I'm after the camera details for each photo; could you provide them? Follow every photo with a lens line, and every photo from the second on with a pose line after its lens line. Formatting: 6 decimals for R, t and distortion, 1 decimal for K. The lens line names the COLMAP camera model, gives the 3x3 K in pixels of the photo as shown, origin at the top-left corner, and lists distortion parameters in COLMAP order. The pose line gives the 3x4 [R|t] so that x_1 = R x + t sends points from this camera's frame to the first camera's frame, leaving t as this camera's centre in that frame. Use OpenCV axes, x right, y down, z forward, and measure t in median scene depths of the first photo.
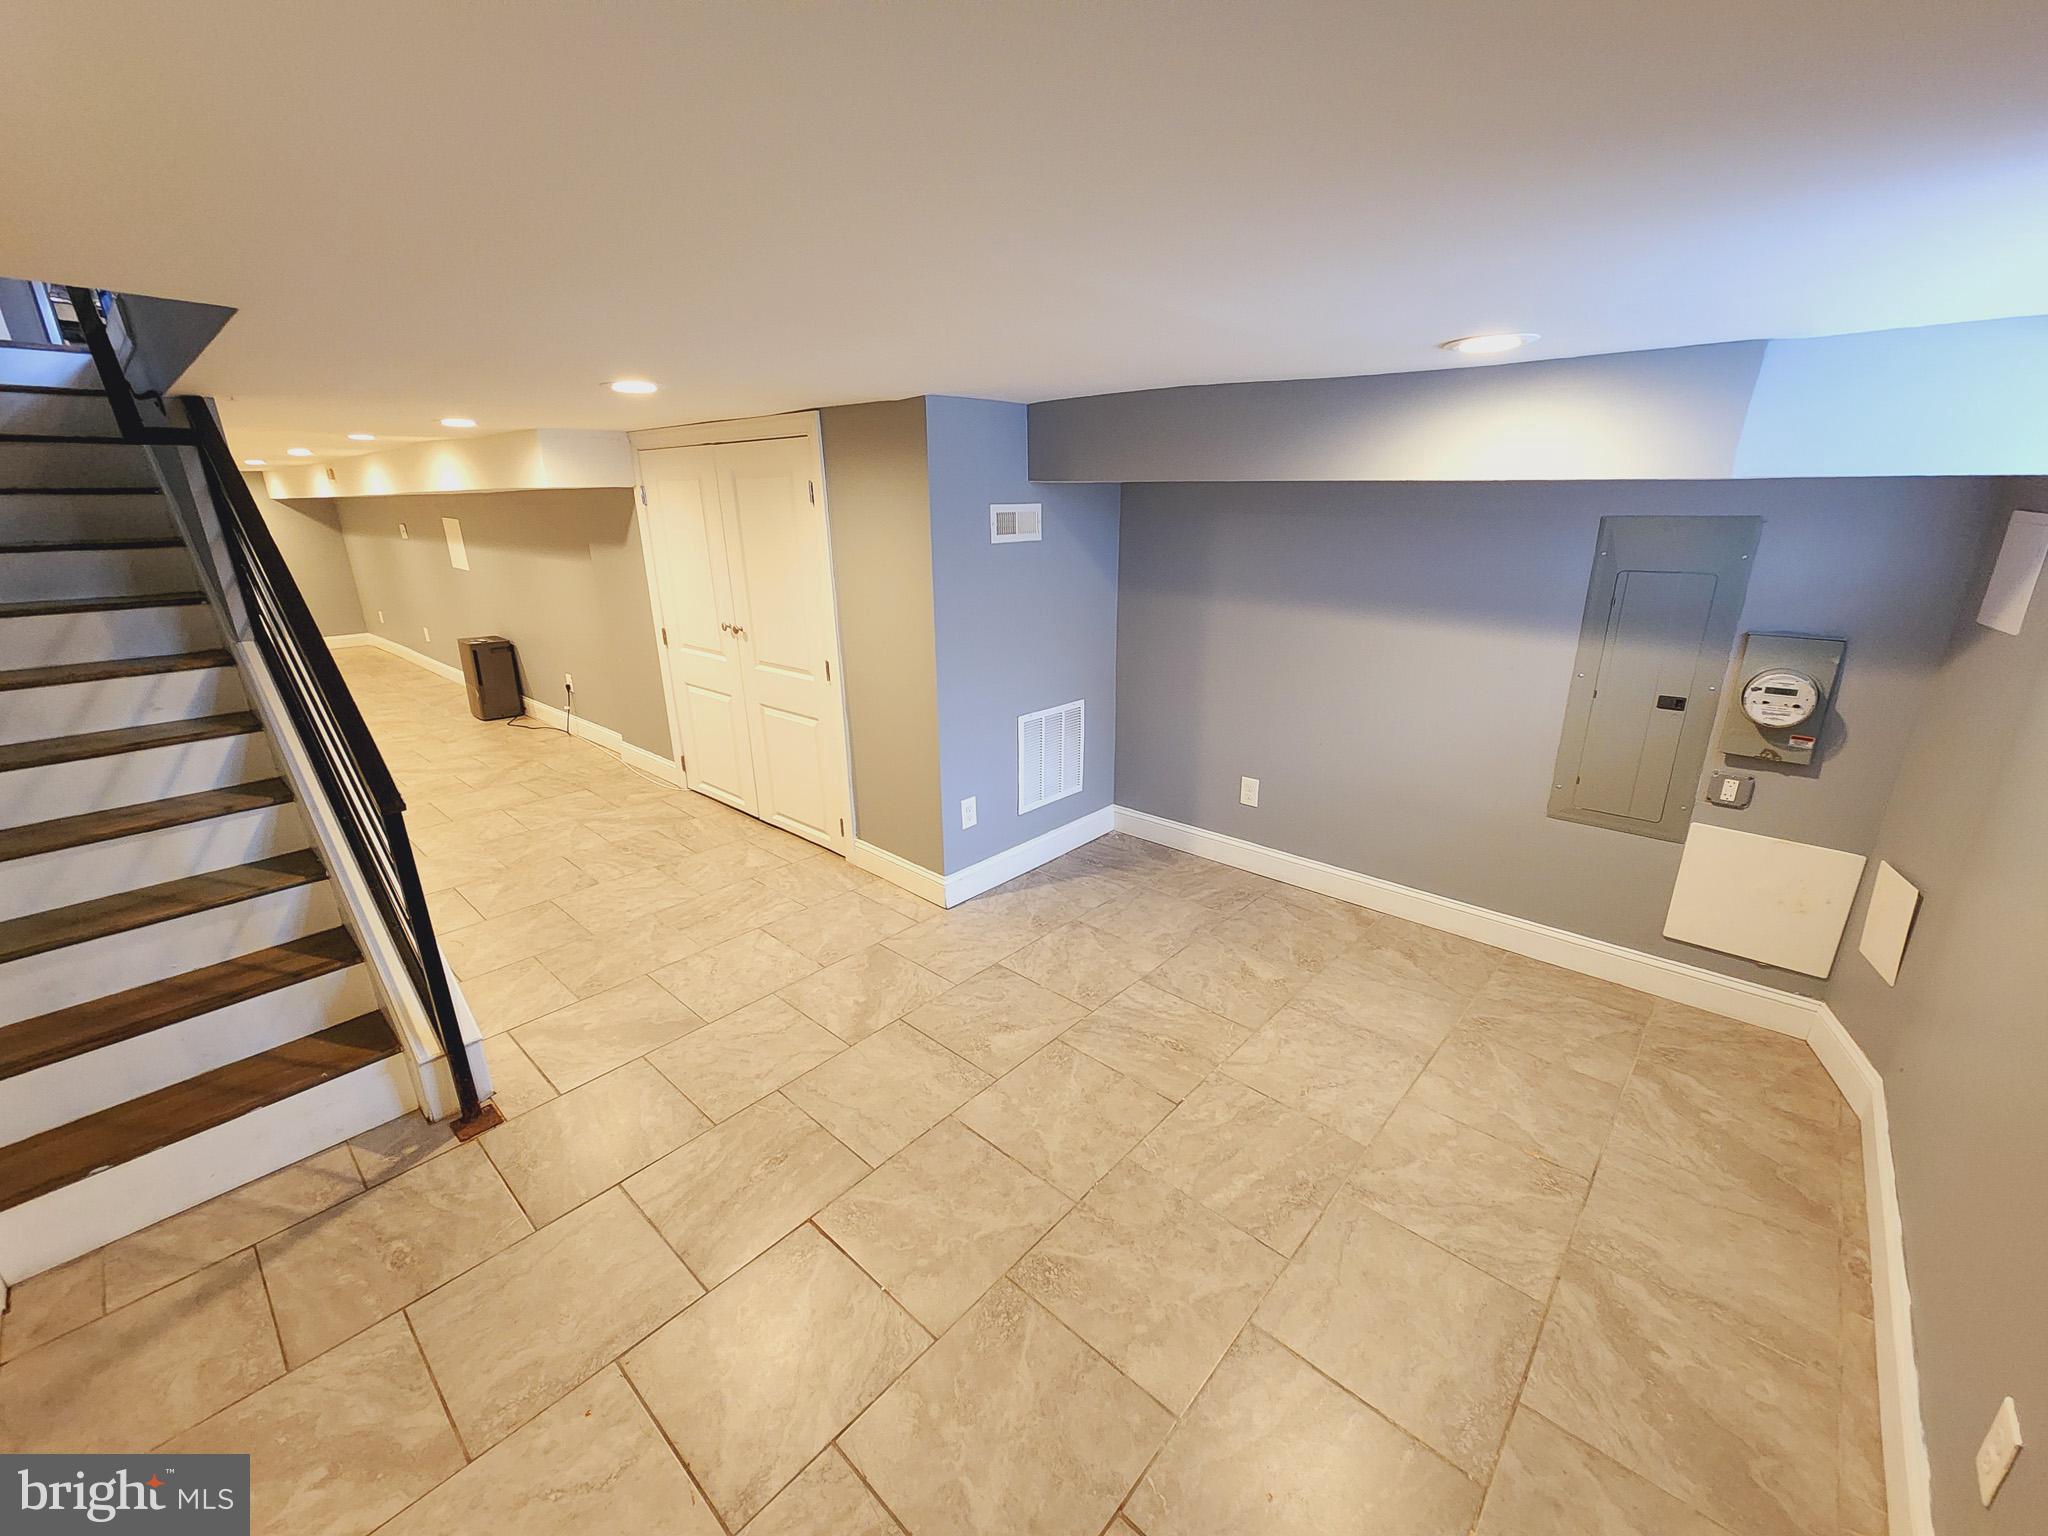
lens RADIAL K [[837.2, 0, 1029.6], [0, 837.2, 766.7], [0, 0, 1]] dist [0.000872, -0.000581]
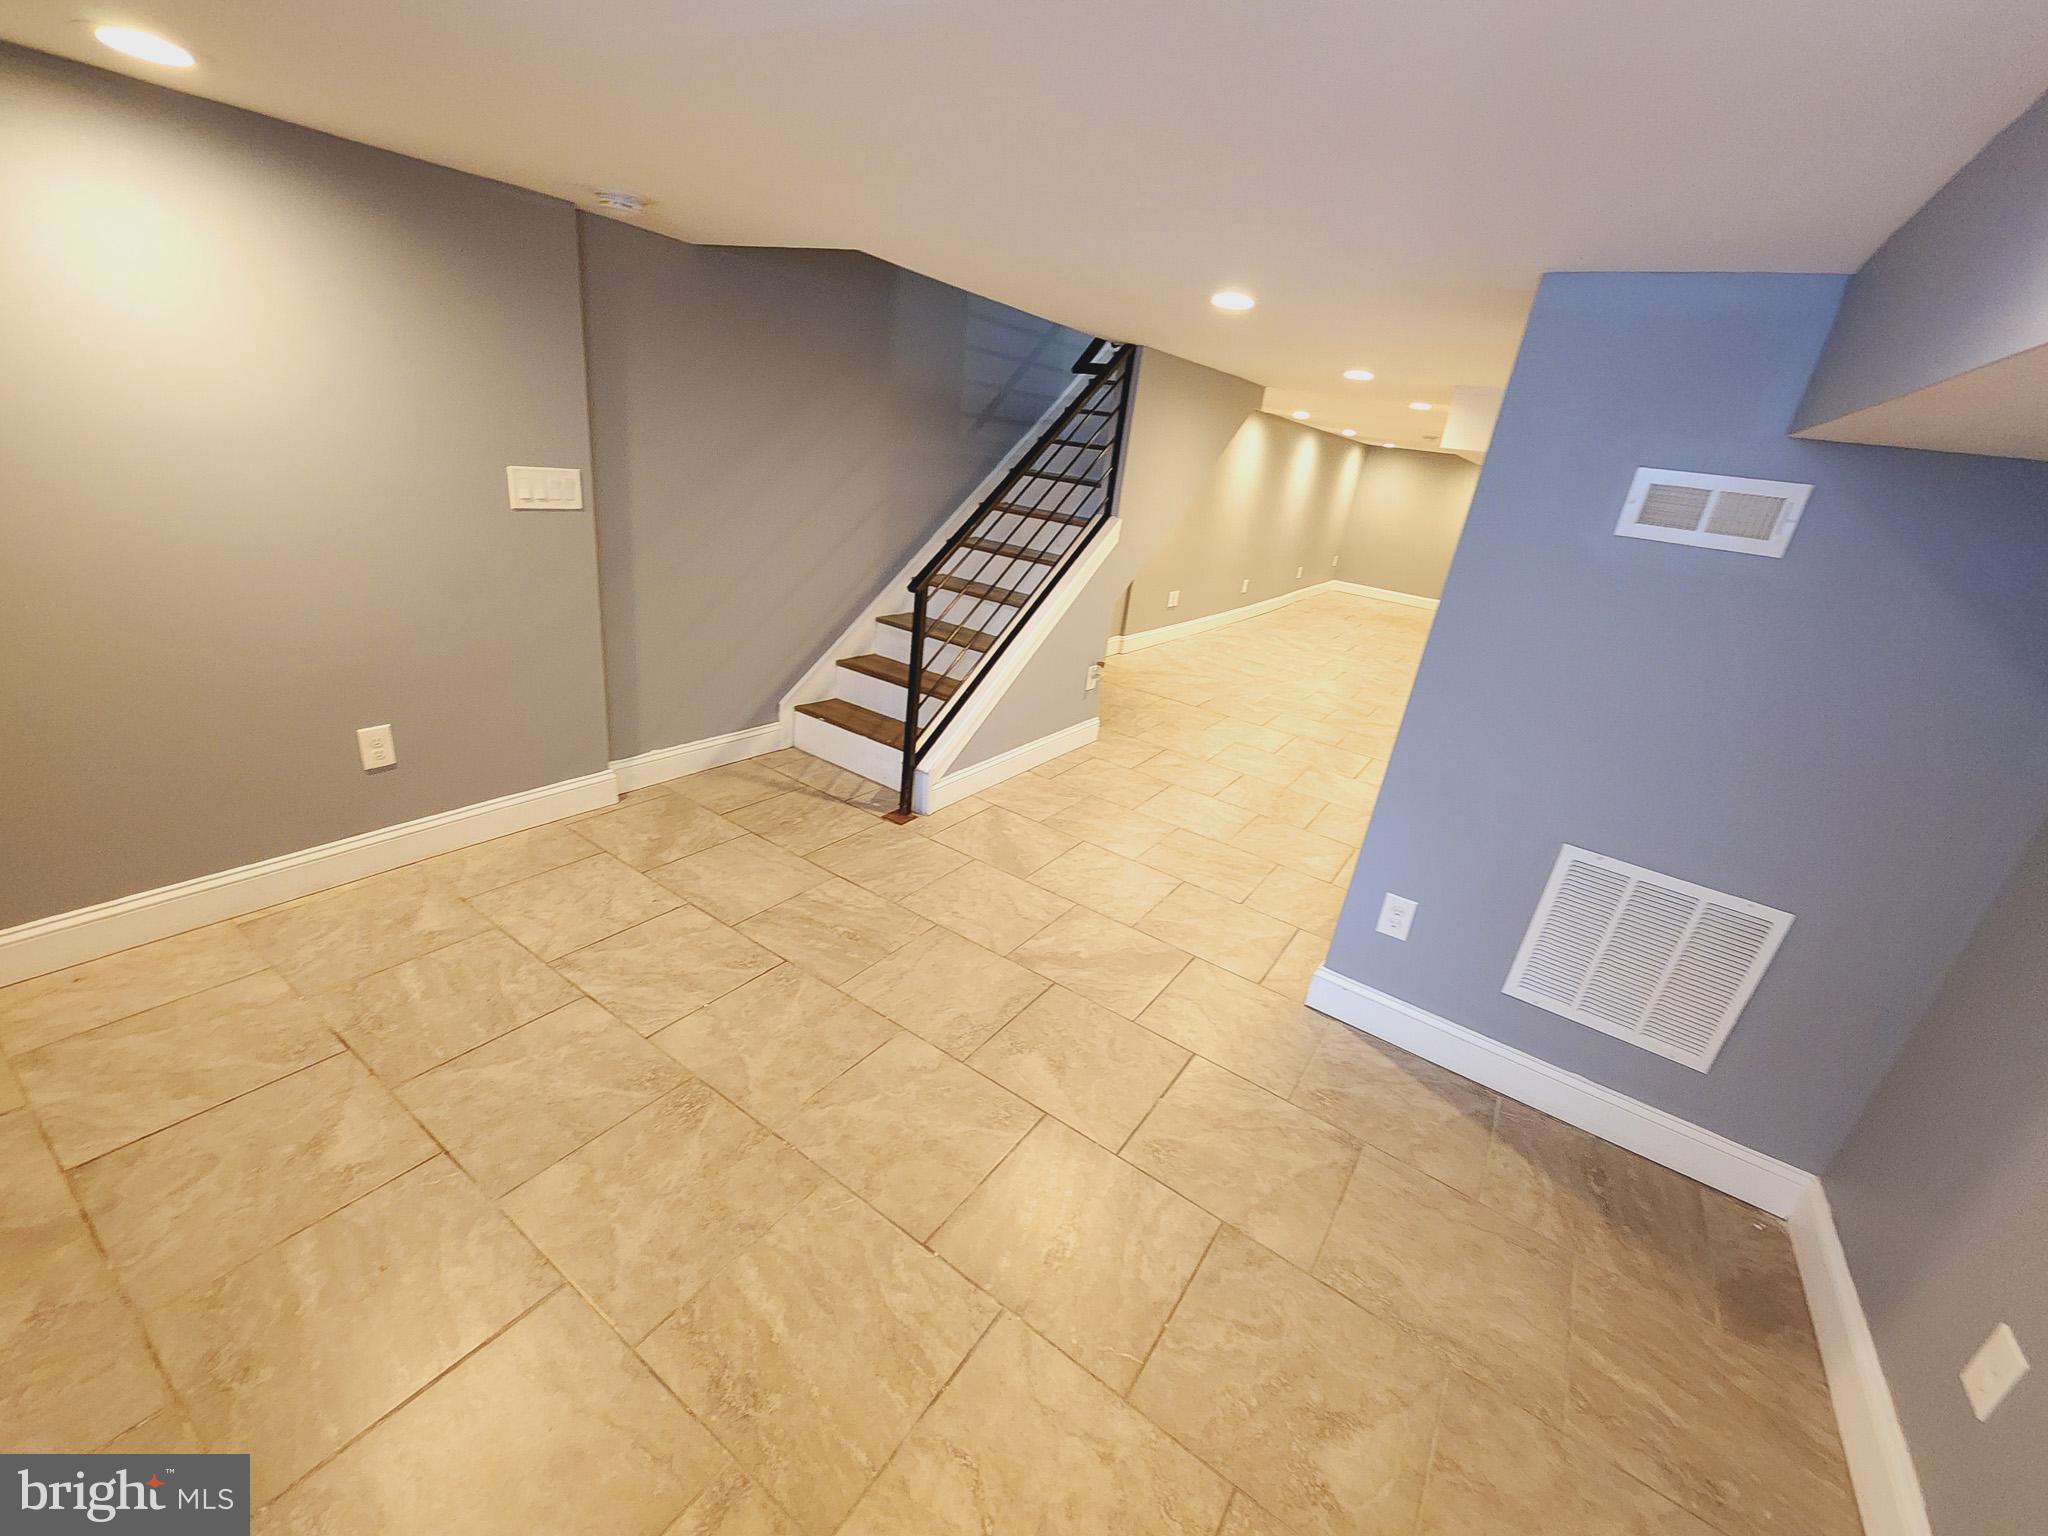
lens RADIAL K [[837.2, 0, 1029.6], [0, 837.2, 766.7], [0, 0, 1]] dist [0.000872, -0.000581]
pose [[0.133982, 0.384347, -0.913415, 0.740294], [-0.417757, 0.857728, 0.299638, -0.206300], [0.898626, 0.341439, 0.275484, 0.818404]]
